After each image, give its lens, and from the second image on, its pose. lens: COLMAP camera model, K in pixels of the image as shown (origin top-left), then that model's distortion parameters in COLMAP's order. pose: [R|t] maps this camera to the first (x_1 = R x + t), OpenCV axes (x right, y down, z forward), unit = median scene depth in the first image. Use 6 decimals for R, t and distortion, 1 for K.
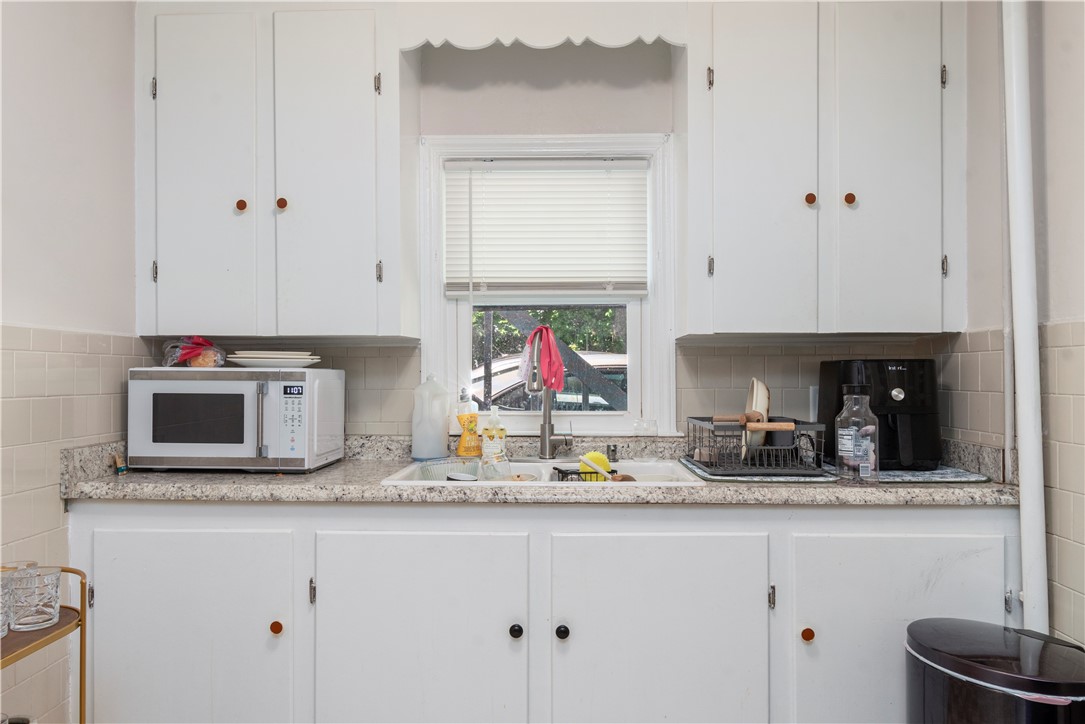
lens RADIAL K [[763.0, 0, 542.5], [0, 763.0, 362.0], [0, 0, 1]] dist [-0.000780, -0.000175]
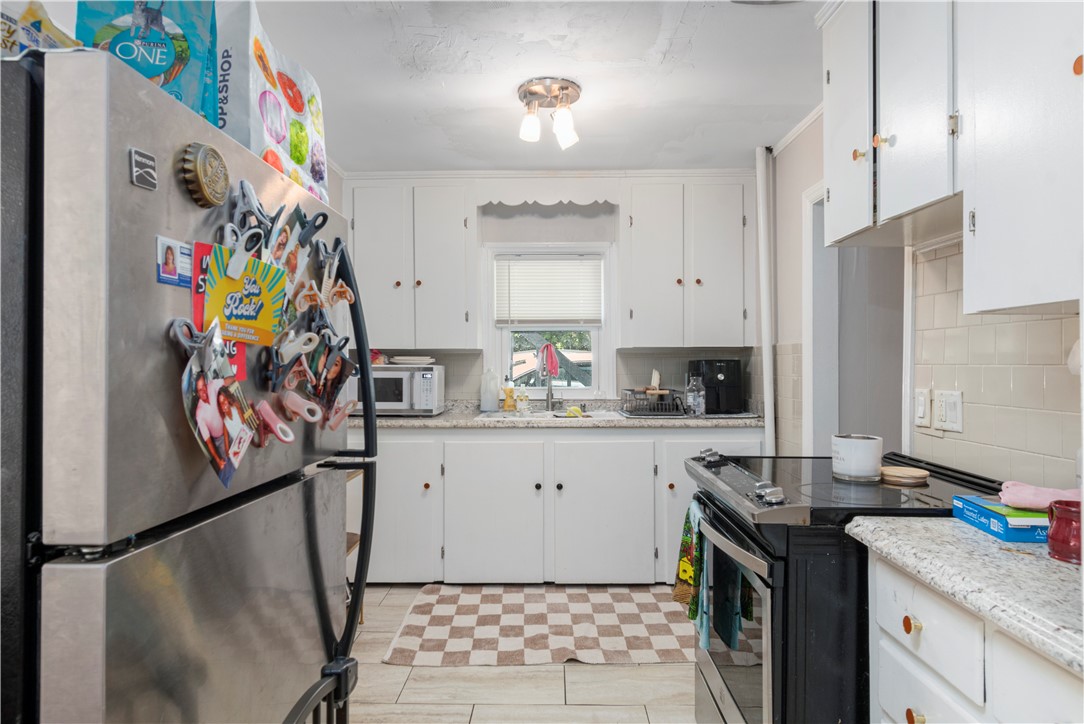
lens RADIAL K [[653.8, 0, 542.0], [0, 653.8, 362.0], [0, 0, 1]] dist [-0.000037, -0.000041]
pose [[0.999831, -0.003211, 0.018117, -0.048365], [0.002994, 0.999924, 0.011985, -0.019945], [-0.018154, -0.011928, 0.999764, -0.734019]]
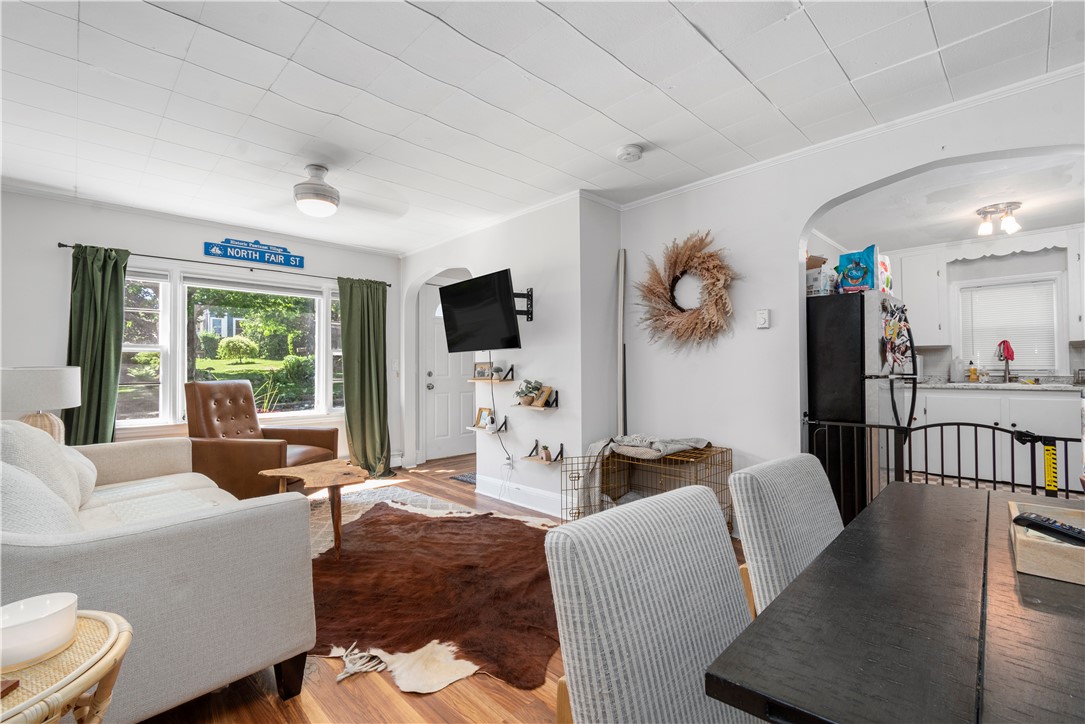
lens RADIAL K [[479.6, 0, 548.9], [0, 479.6, 361.4], [0, 0, 1]] dist [0.001000, 0.000398]
pose [[0.727596, -0.015299, -0.685836, -0.010824], [0.017403, 0.999841, -0.003840, 0.017163], [0.685785, -0.009142, 0.727746, -1.867202]]
